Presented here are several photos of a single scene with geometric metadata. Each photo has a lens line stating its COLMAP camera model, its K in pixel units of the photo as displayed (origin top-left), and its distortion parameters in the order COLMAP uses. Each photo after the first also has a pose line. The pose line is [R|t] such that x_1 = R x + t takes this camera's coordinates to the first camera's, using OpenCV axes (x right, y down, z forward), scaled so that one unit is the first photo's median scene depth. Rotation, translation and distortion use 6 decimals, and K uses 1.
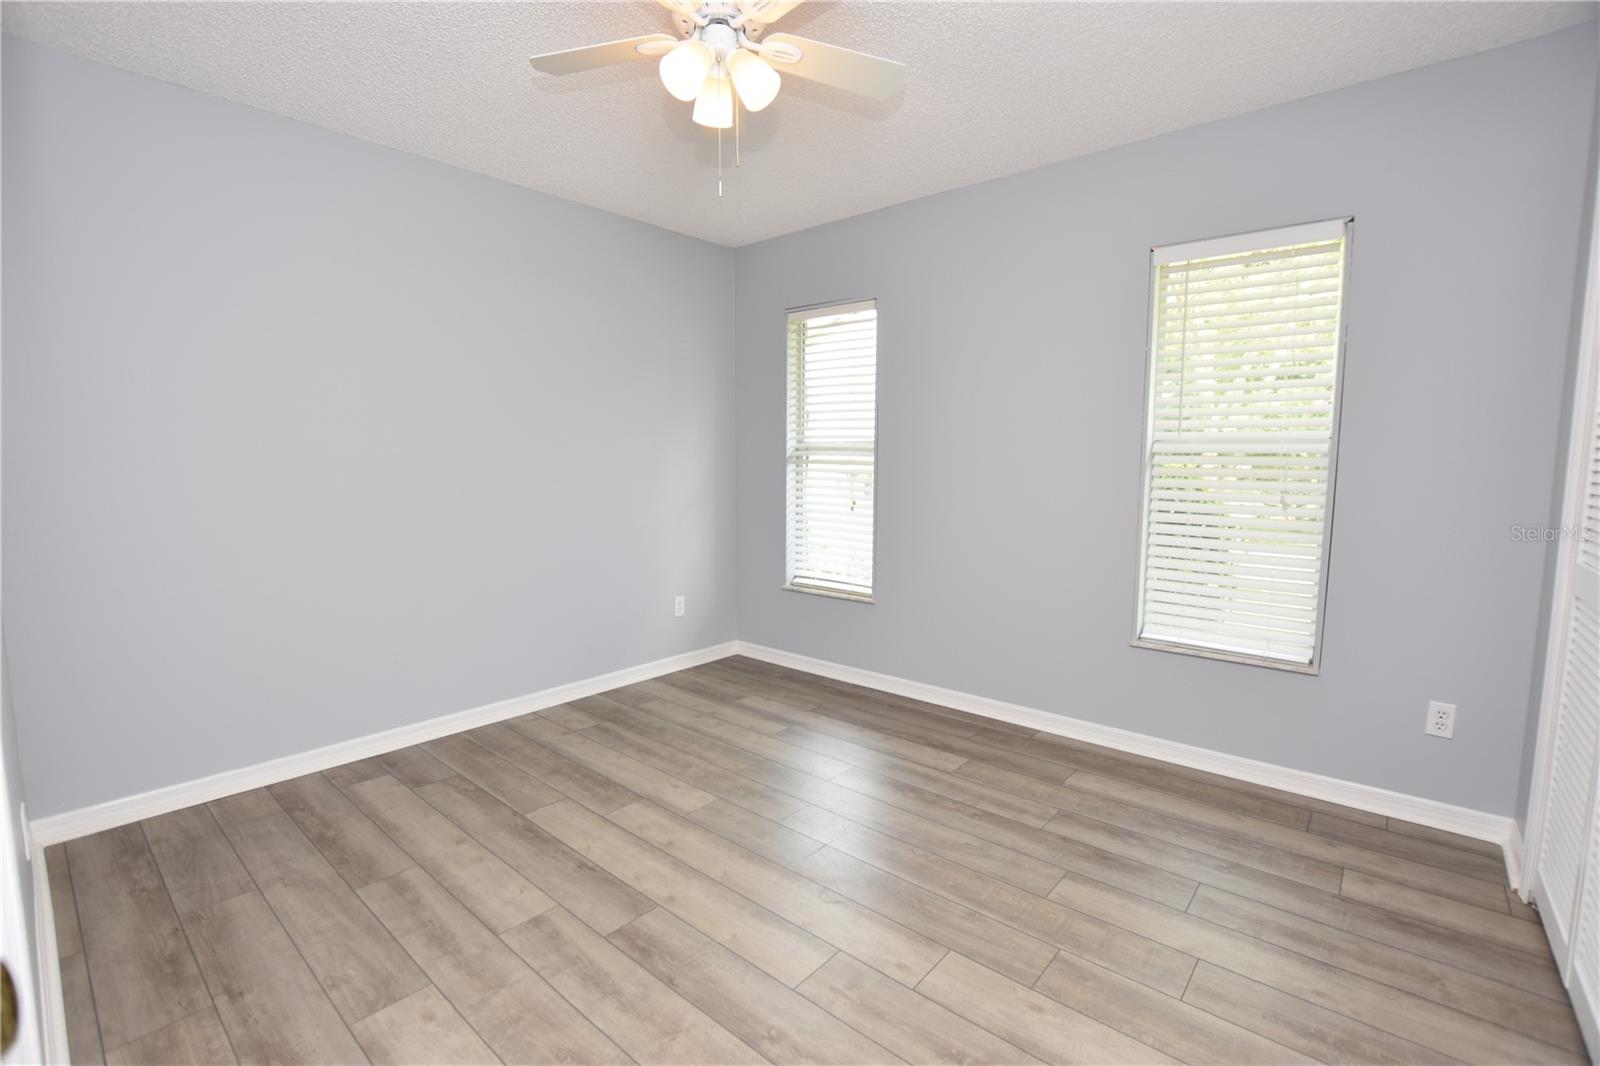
lens RADIAL K [[714.9, 0, 788.6], [0, 714.9, 537.0], [0, 0, 1]] dist [-0.034610, 0.006616]
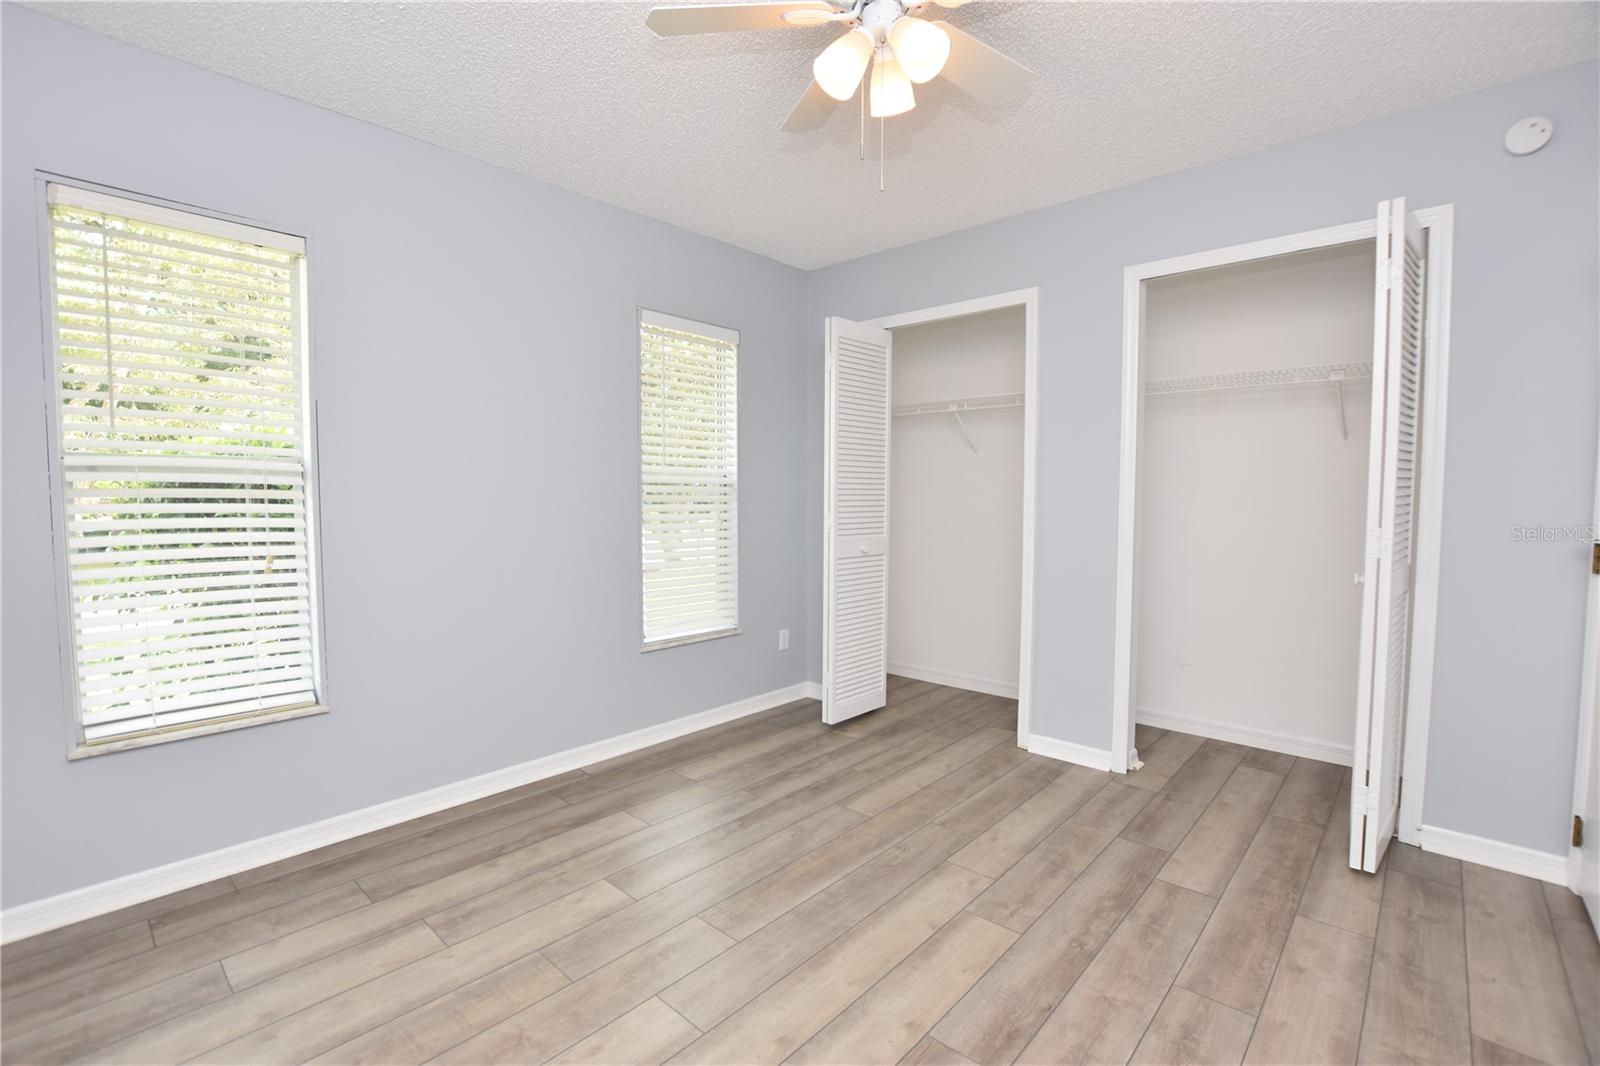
lens RADIAL K [[714.9, 0, 788.6], [0, 714.9, 537.0], [0, 0, 1]] dist [-0.034610, 0.006616]
pose [[0.026377, -0.061593, 0.997753, -0.723099], [0.106765, 0.992565, 0.058450, -0.081477], [-0.993934, 0.104983, 0.032757, 0.812267]]
